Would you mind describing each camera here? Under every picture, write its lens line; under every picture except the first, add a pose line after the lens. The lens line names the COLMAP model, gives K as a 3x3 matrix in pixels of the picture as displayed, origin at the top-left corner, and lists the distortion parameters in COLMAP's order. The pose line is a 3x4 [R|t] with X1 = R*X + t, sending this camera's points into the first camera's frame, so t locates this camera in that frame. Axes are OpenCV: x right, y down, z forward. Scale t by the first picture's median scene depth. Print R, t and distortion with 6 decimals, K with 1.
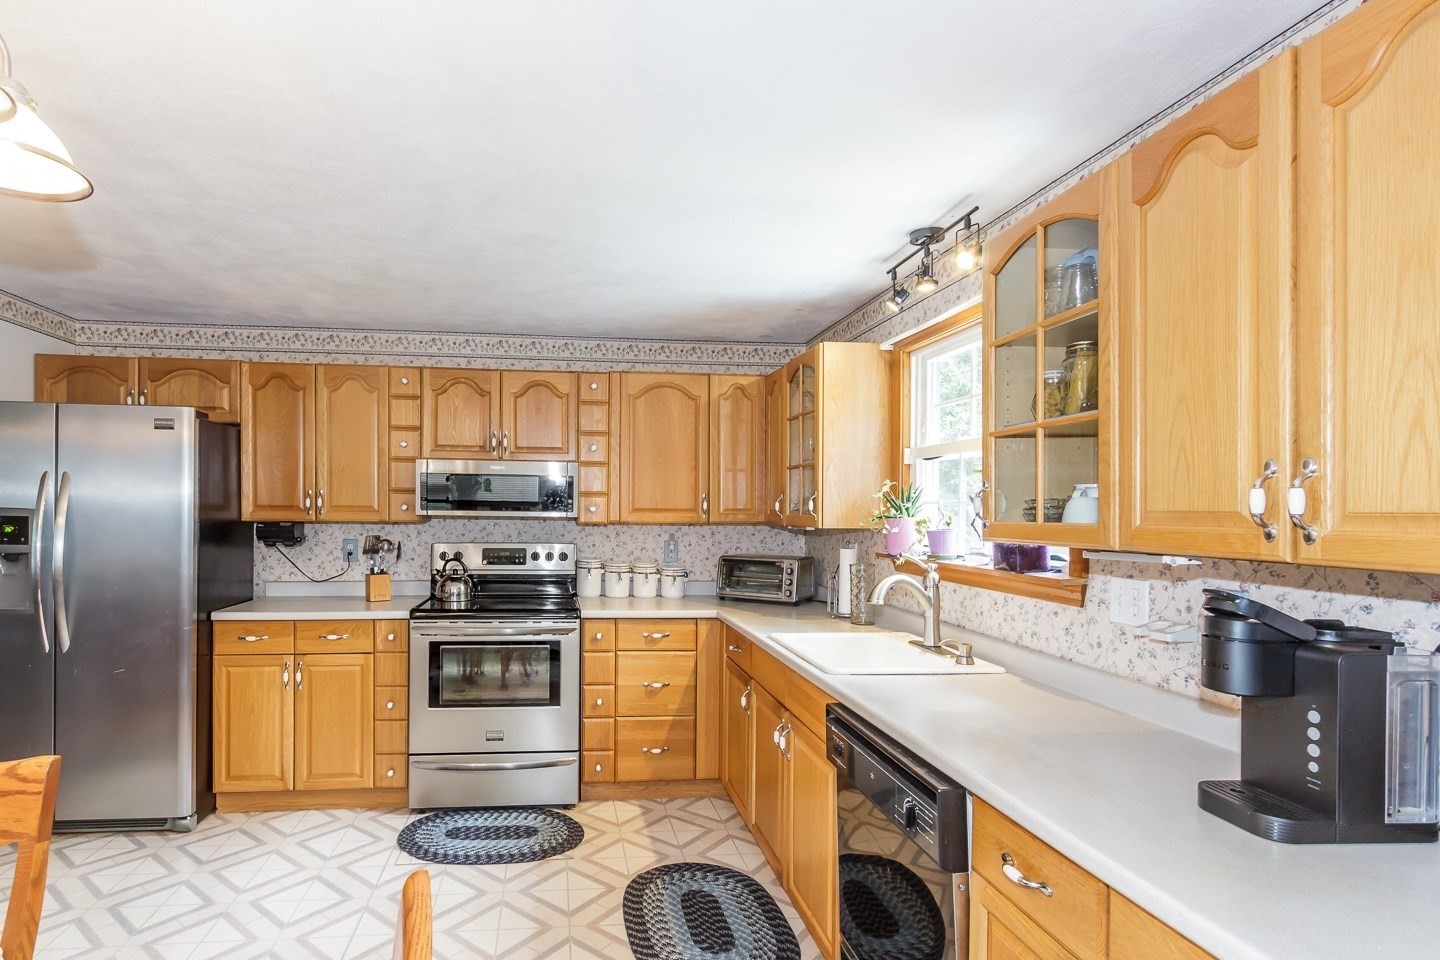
lens RADIAL K [[787.7, 0, 719.6], [0, 787.7, 519.8], [0, 0, 1]] dist [-0.001982, 0.000513]
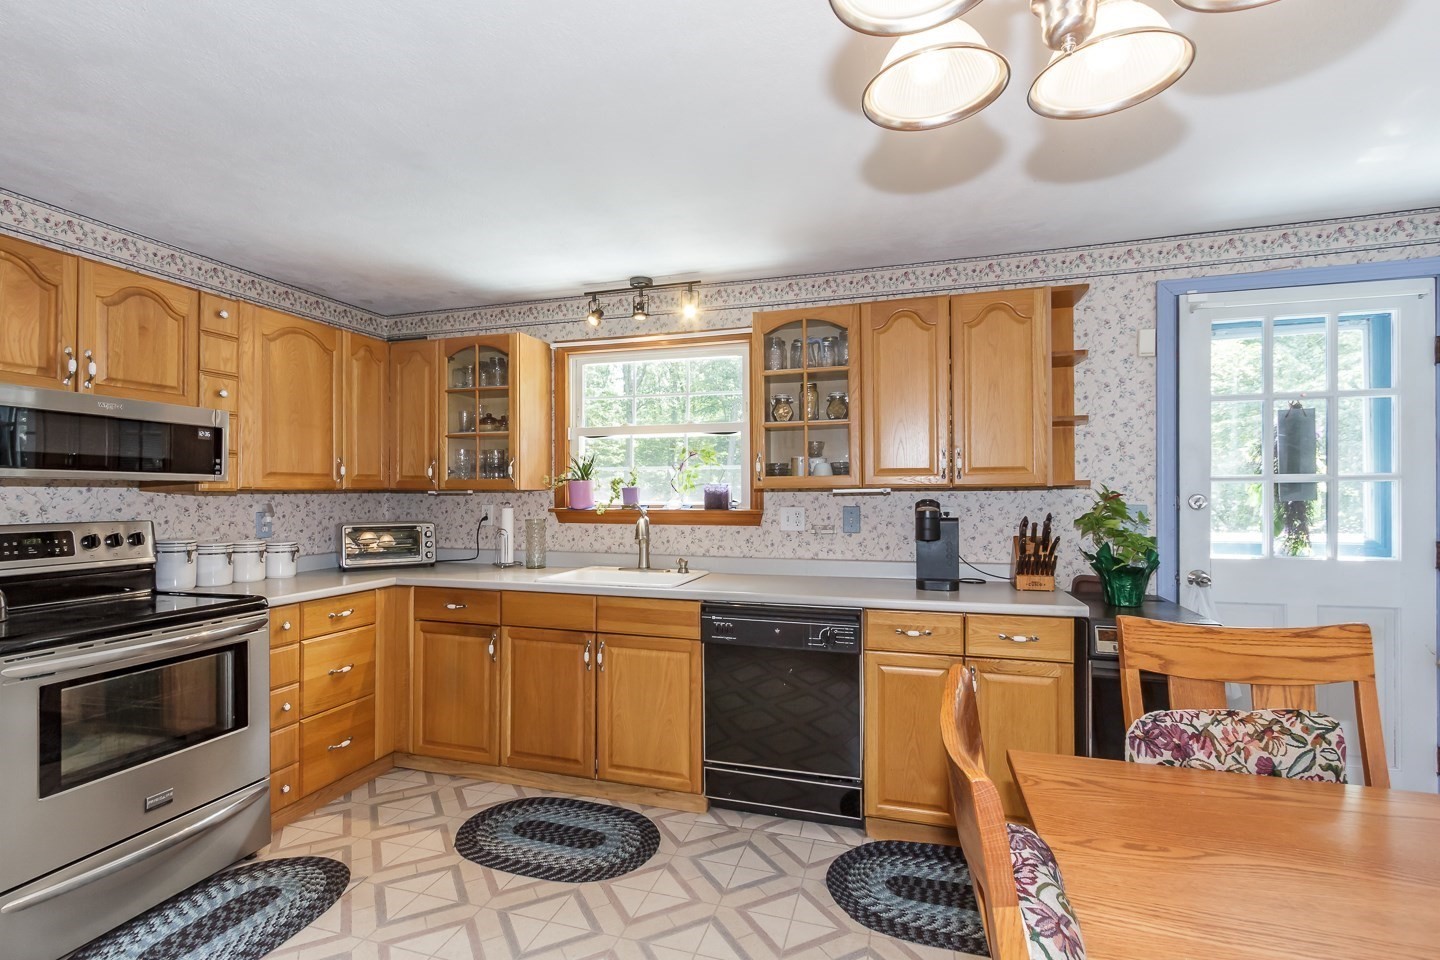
lens RADIAL K [[663.4, 0, 716.1], [0, 663.4, 488.0], [0, 0, 1]] dist [0.010610, 0.000459]
pose [[0.385363, -0.004859, 0.922752, -0.627845], [0.024464, 0.999688, -0.004953, 0.018826], [-0.922441, 0.024483, 0.385362, 0.321609]]
